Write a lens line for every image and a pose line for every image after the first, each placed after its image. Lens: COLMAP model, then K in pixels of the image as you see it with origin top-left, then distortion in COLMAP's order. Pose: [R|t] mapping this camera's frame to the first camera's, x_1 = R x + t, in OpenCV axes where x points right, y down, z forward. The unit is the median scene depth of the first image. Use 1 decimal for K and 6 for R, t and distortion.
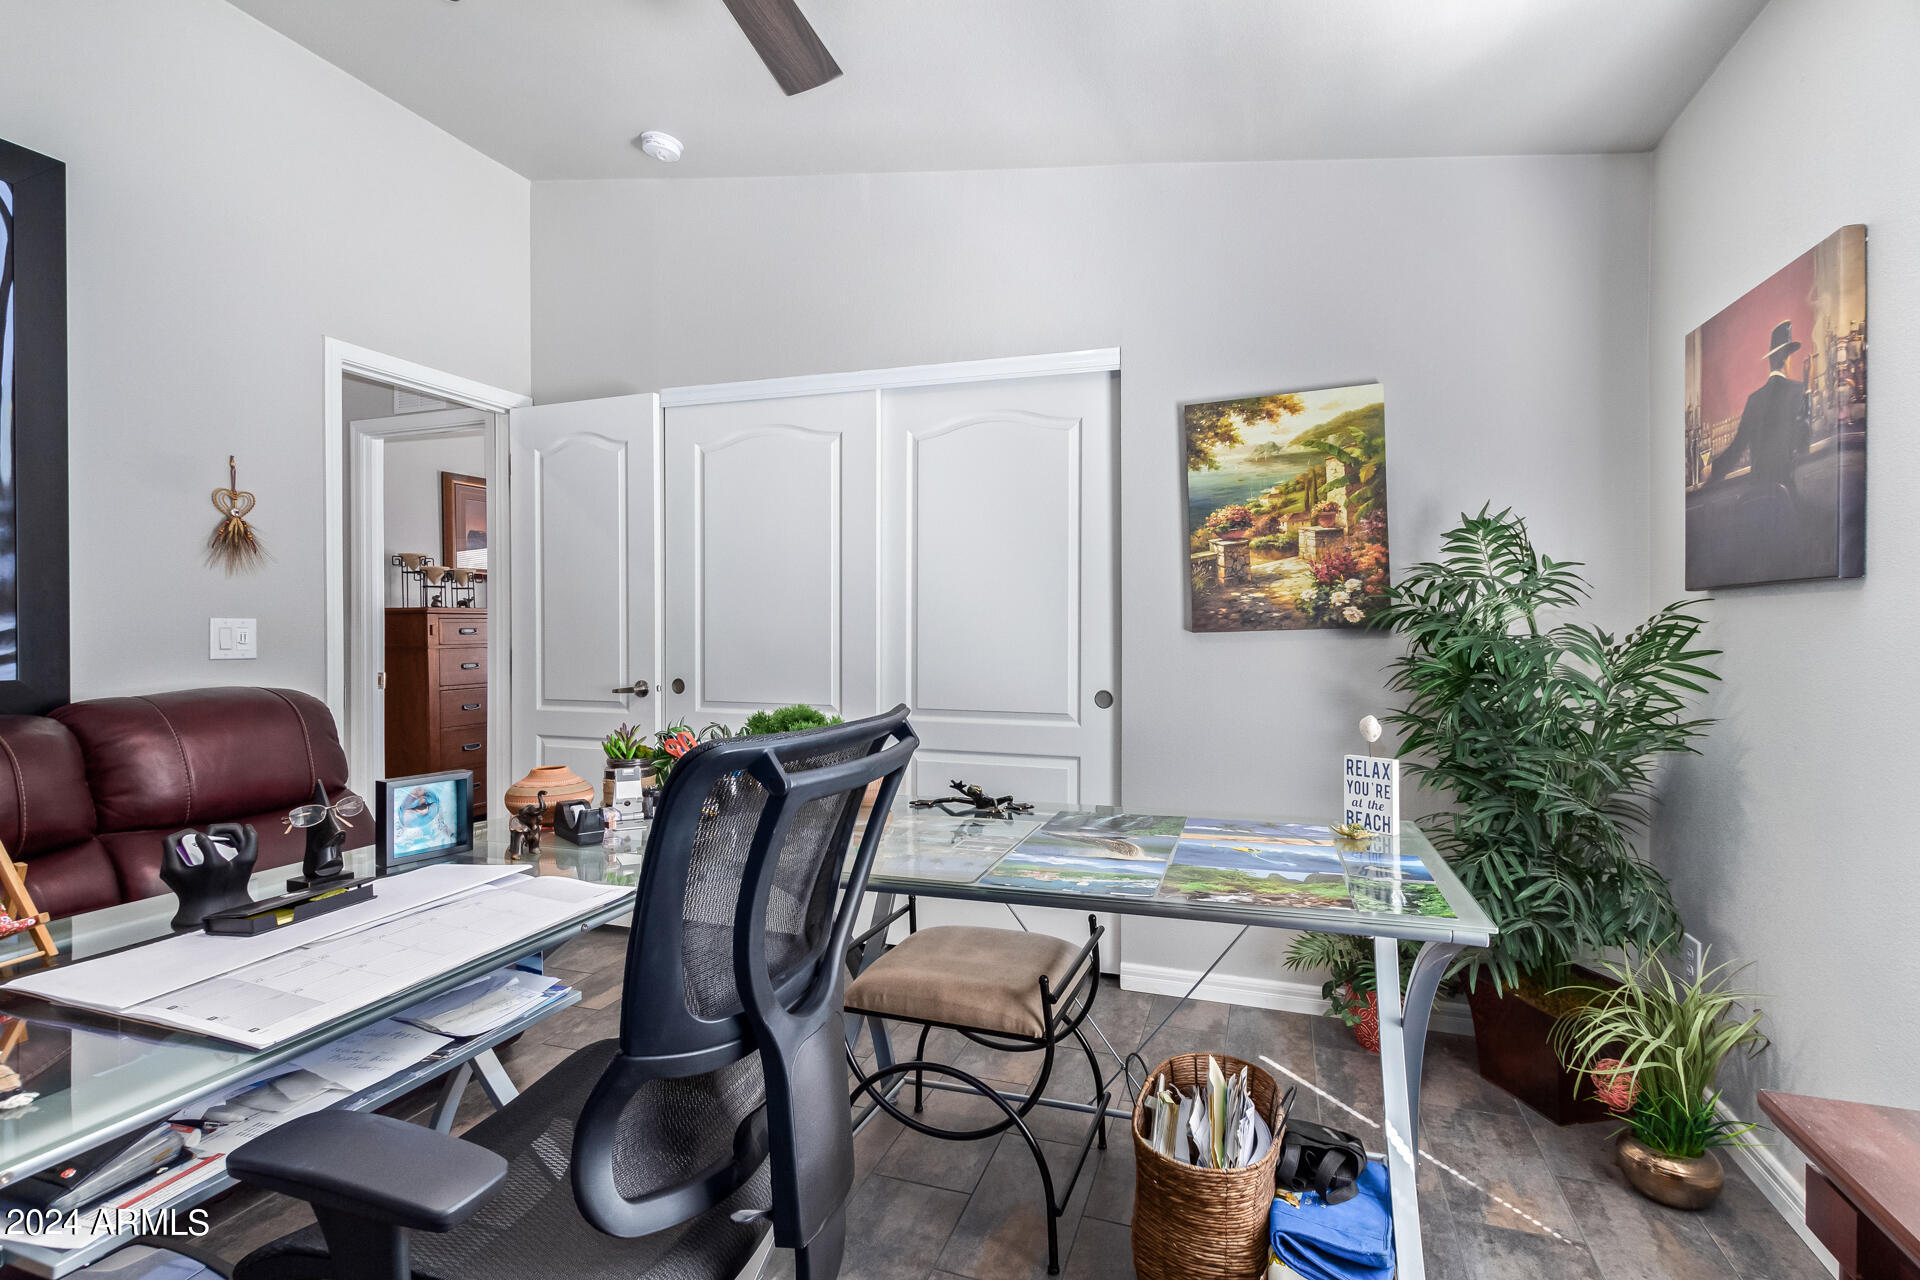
lens RADIAL K [[880.8, 0, 968.3], [0, 880.8, 635.9], [0, 0, 1]] dist [-0.002910, -0.000315]
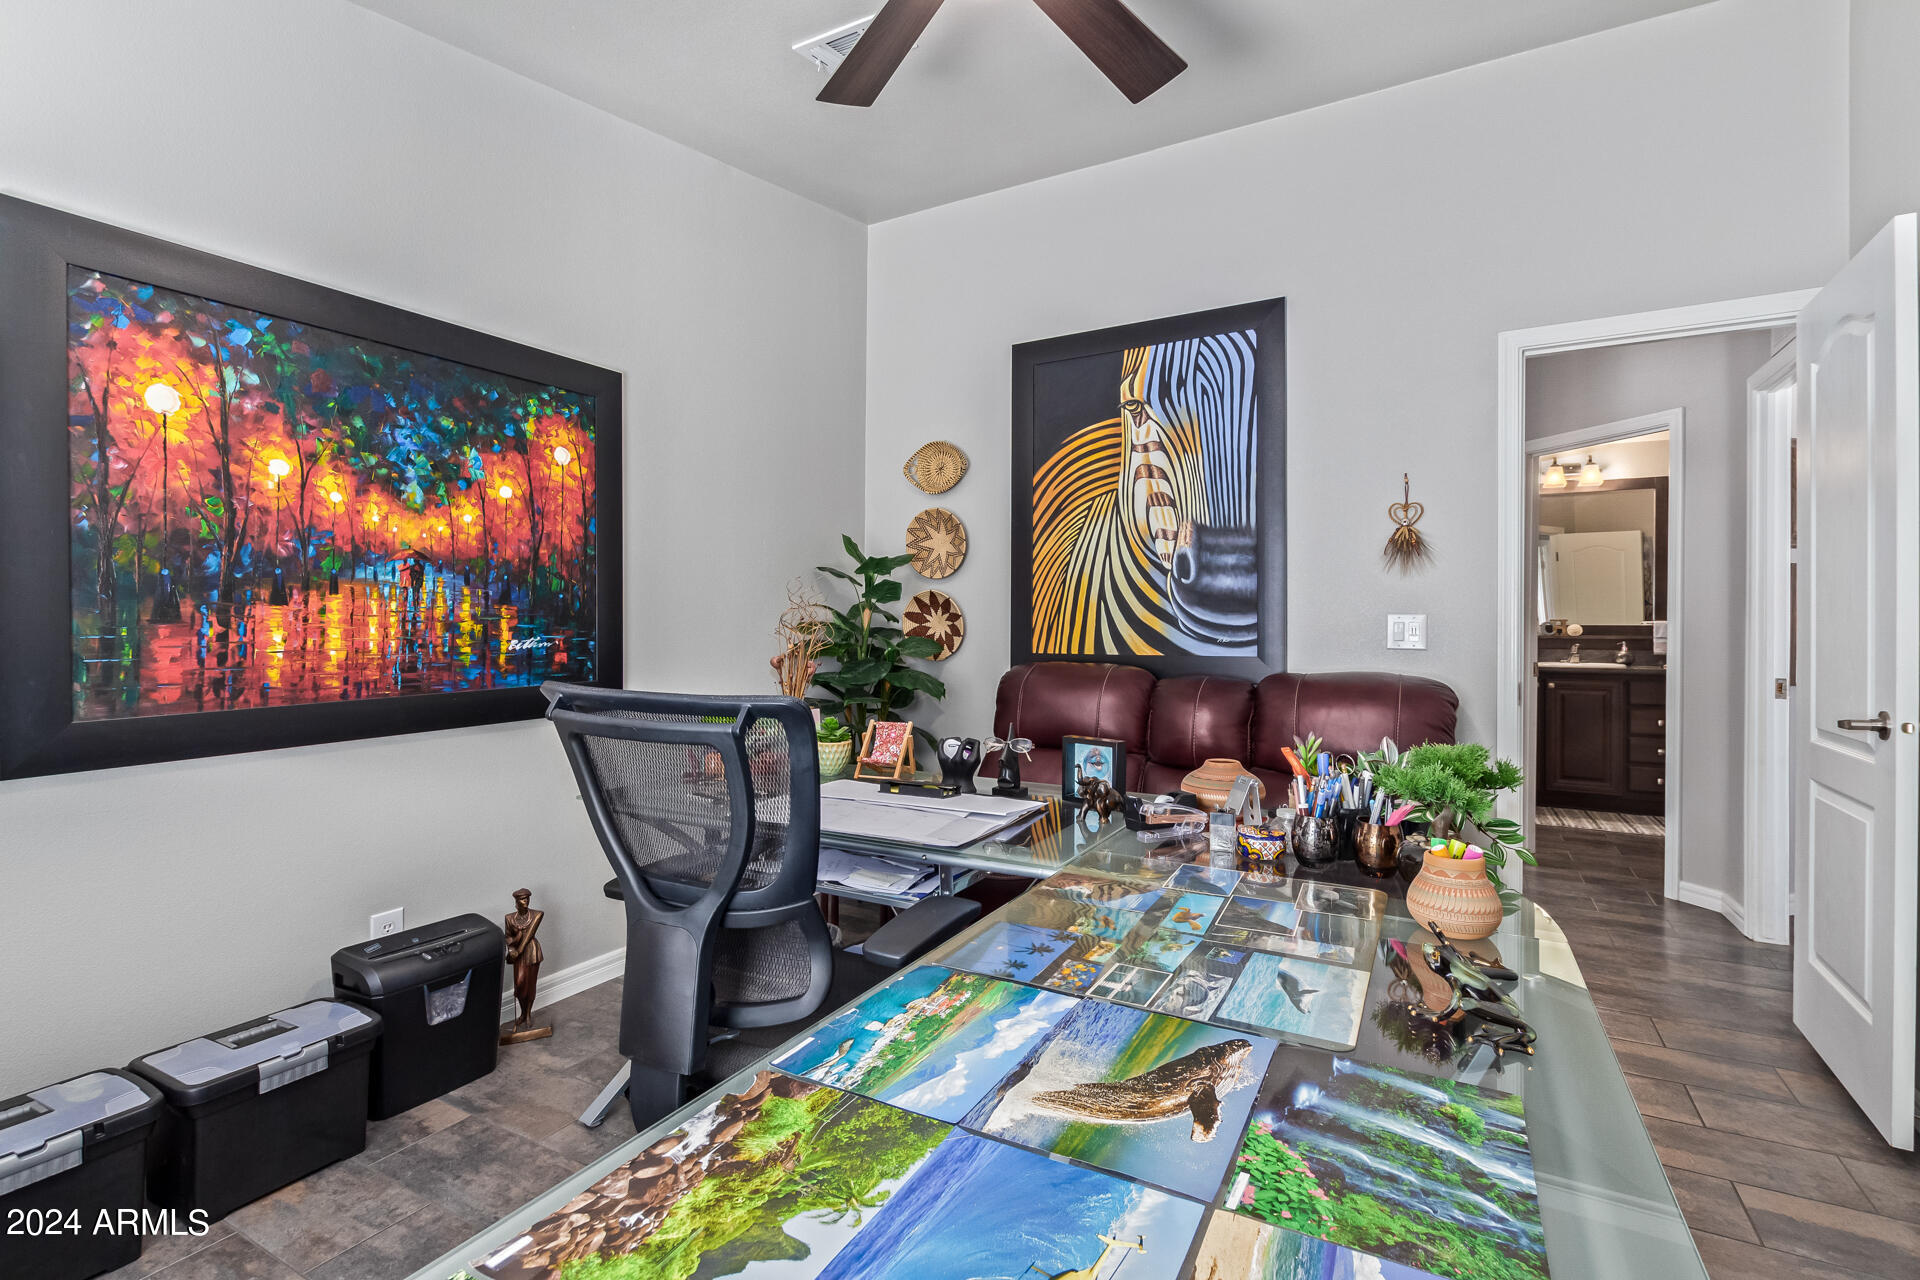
lens RADIAL K [[880.8, 0, 968.8], [0, 880.8, 625.9], [0, 0, 1]] dist [-0.002910, -0.000315]
pose [[-0.163945, 0.001493, -0.986468, 0.714242], [-0.011423, 0.999929, 0.003411, -0.003878], [0.986403, 0.011828, -0.163916, 1.134987]]
